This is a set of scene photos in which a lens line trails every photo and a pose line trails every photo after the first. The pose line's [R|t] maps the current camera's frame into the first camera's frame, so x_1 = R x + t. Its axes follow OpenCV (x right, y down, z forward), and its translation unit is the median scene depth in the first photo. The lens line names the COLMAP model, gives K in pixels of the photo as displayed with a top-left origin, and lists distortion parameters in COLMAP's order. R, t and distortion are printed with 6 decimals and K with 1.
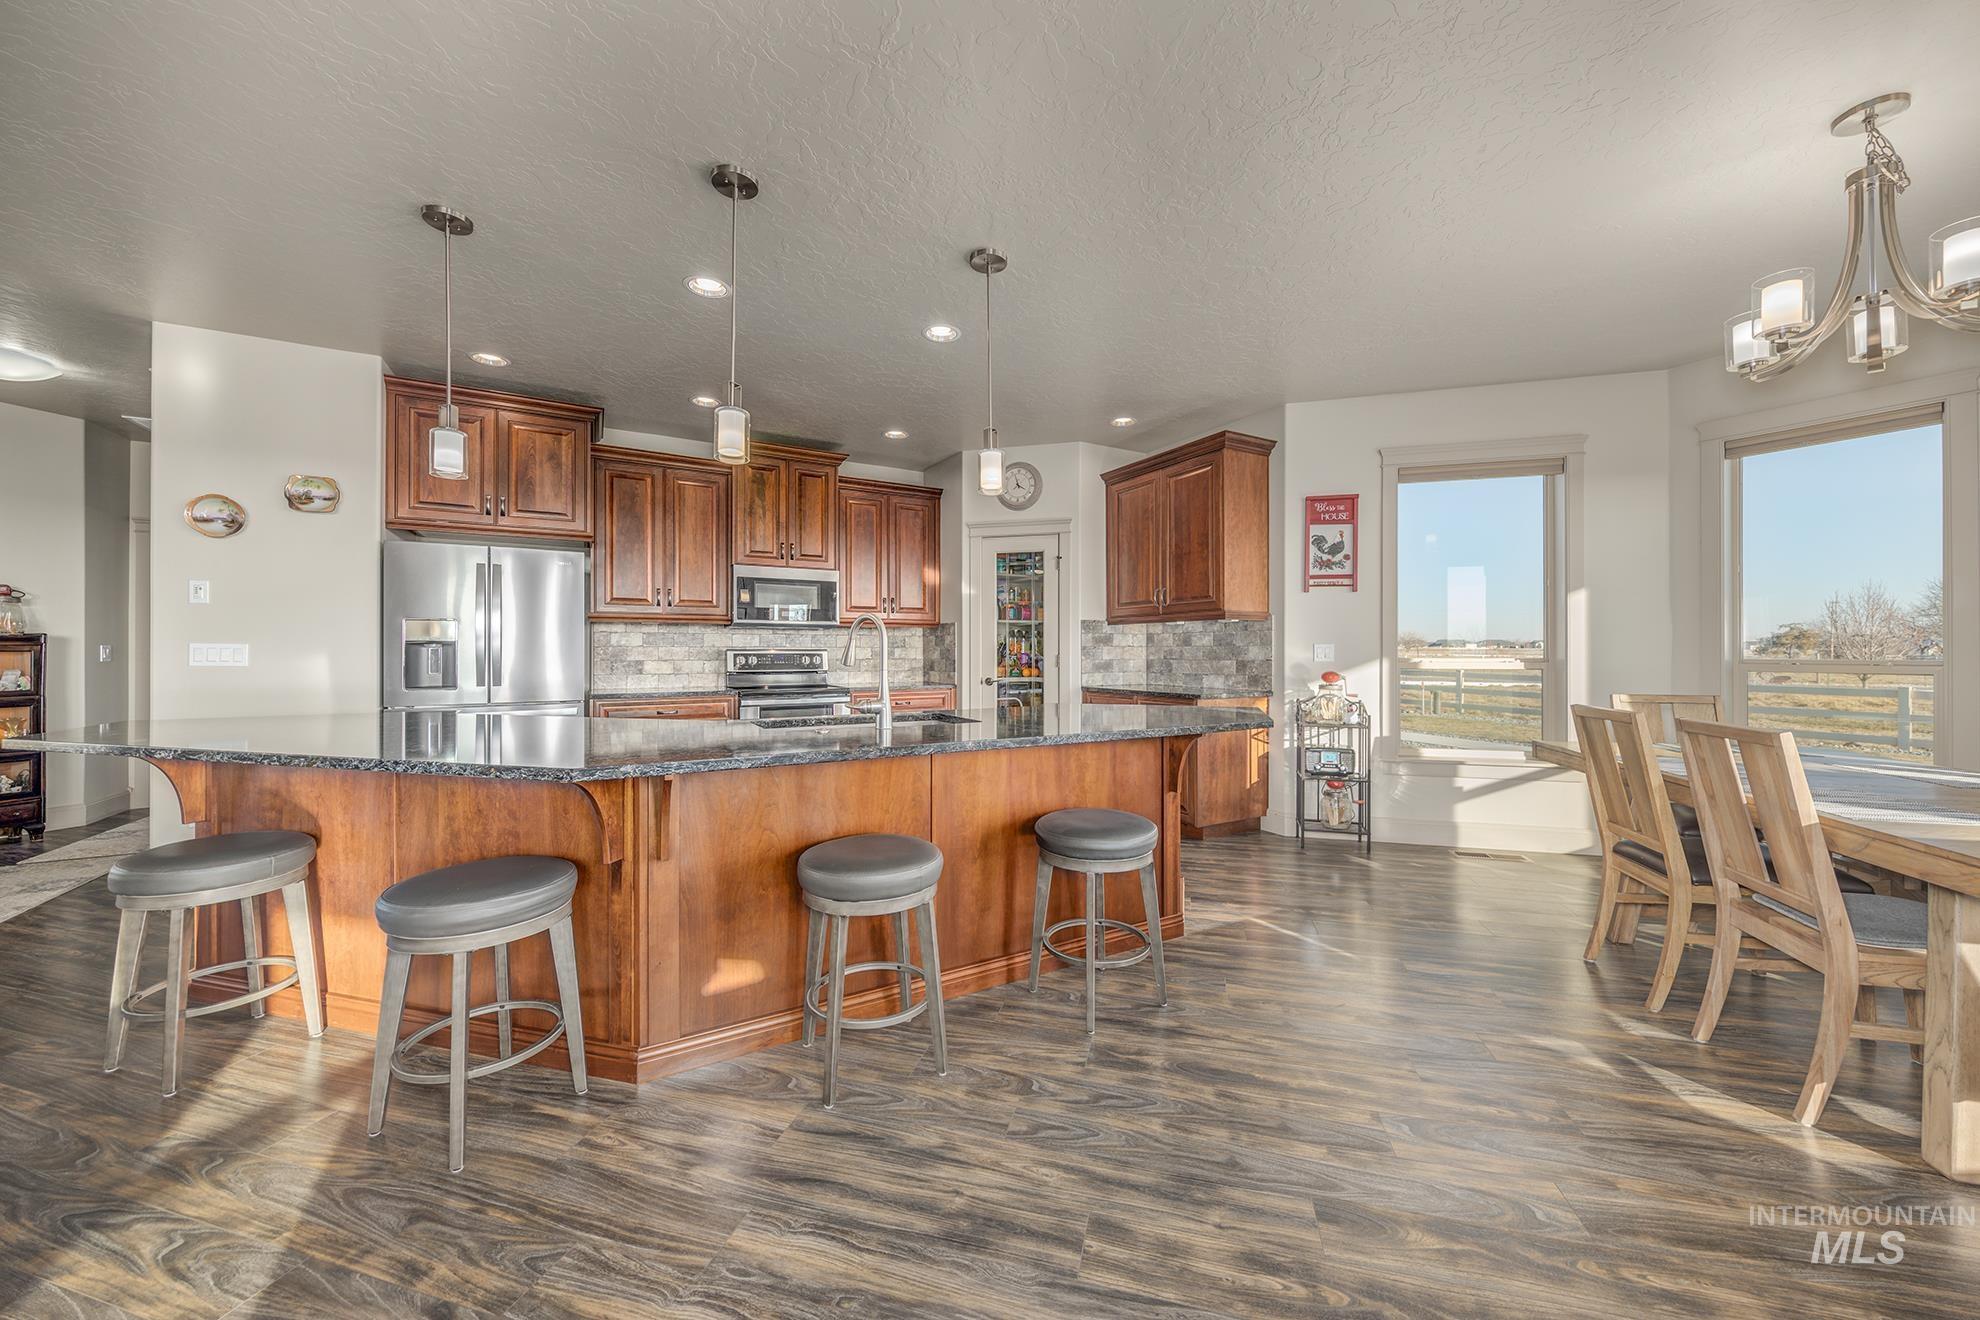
lens RADIAL K [[706.0, 0, 996.9], [0, 706.0, 652.6], [0, 0, 1]] dist [0.000220, 0.000004]
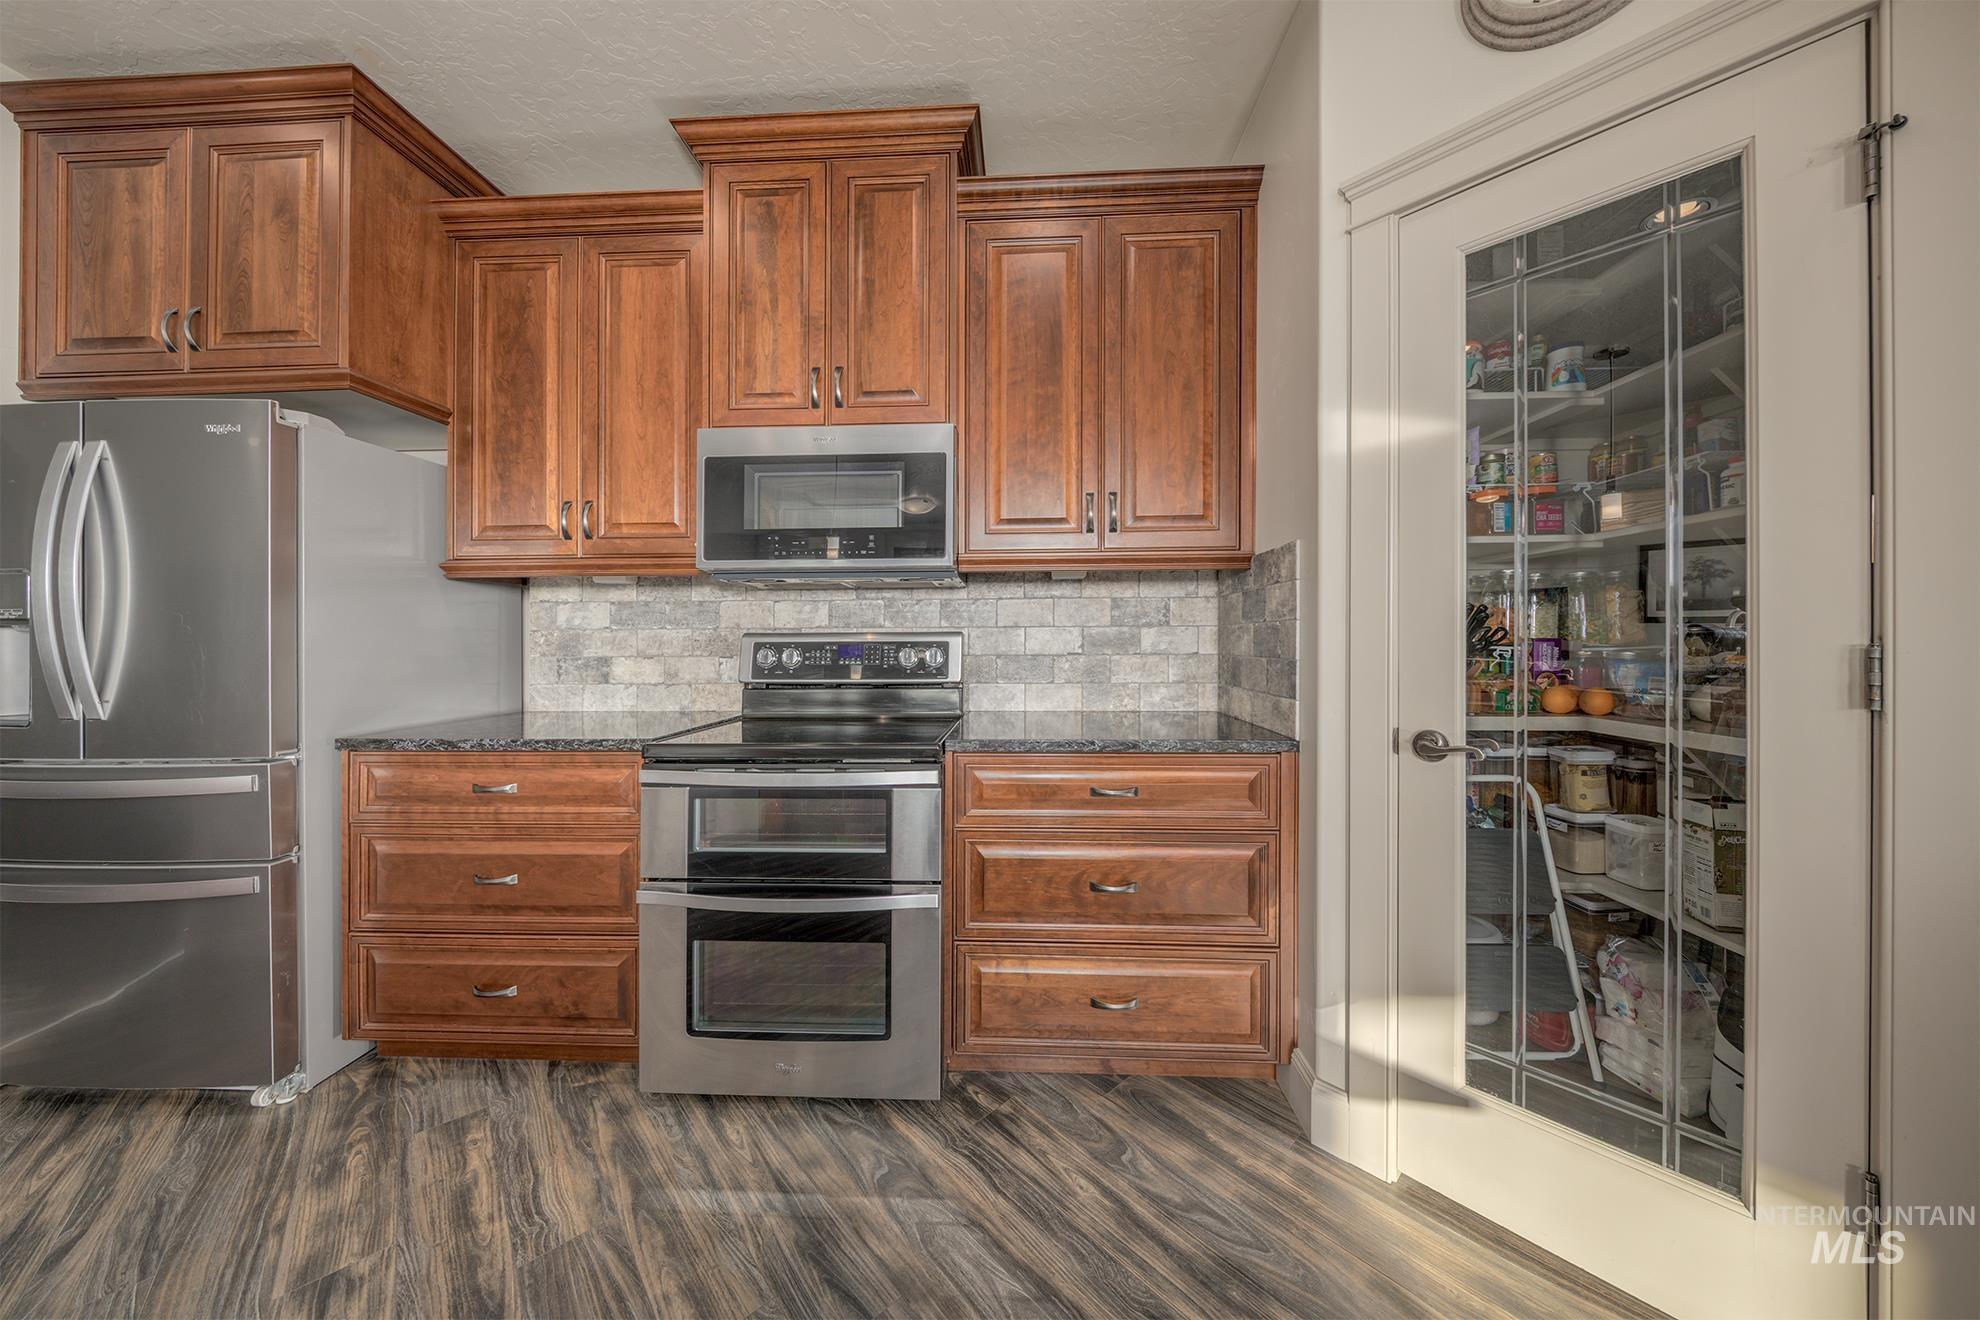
lens RADIAL K [[634.1, 0, 1002.3], [0, 634.1, 656.8], [0, 0, 1]] dist [0.001135, -0.001494]
pose [[0.846554, 0.010204, -0.532205, -0.018853], [0.006548, 0.999541, 0.029581, -0.000558], [0.532263, -0.028527, 0.846099, 0.735698]]
